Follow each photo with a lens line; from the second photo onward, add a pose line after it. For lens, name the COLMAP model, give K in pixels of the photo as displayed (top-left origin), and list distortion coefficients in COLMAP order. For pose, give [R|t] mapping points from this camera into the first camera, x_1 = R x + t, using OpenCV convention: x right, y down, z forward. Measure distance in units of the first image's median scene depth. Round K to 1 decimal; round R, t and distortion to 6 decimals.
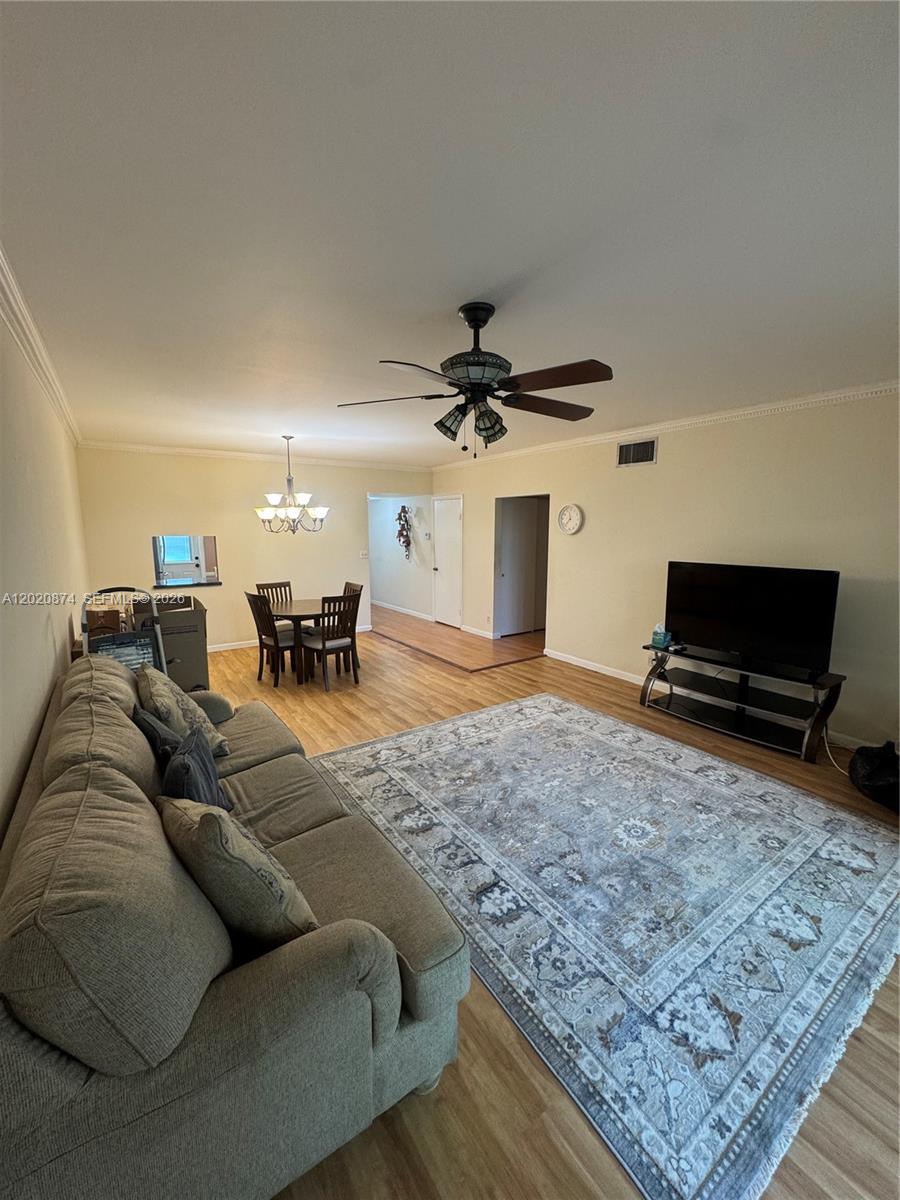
lens RADIAL K [[480.3, 0, 452.3], [0, 480.3, 600.7], [0, 0, 1]] dist [-0.004445, 0.000946]
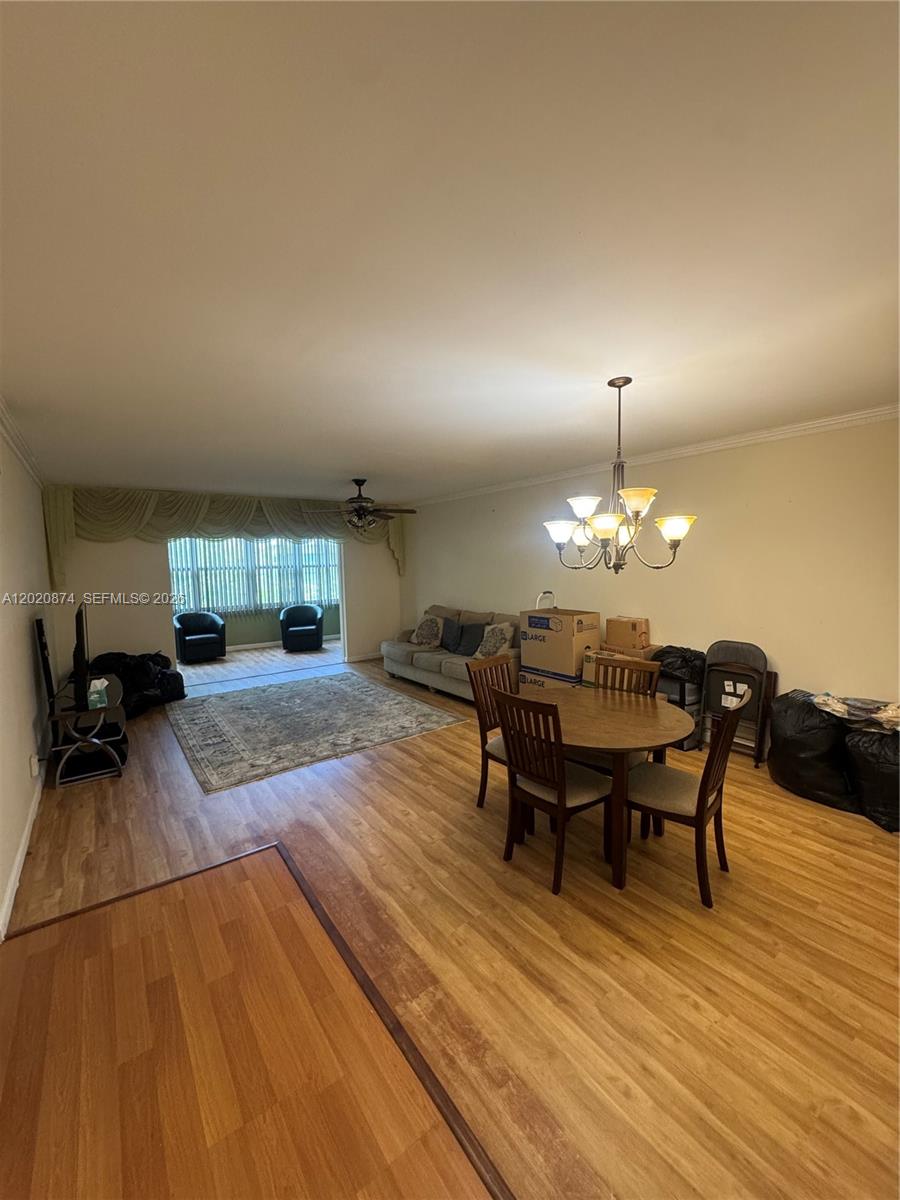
lens RADIAL K [[480.3, 0, 452.3], [0, 480.3, 600.7], [0, 0, 1]] dist [-0.004445, 0.000946]
pose [[-0.999145, 0.022366, -0.034774, -0.172609], [0.013514, 0.971517, 0.236586, -0.286312], [0.039075, 0.235914, -0.970988, 1.833521]]
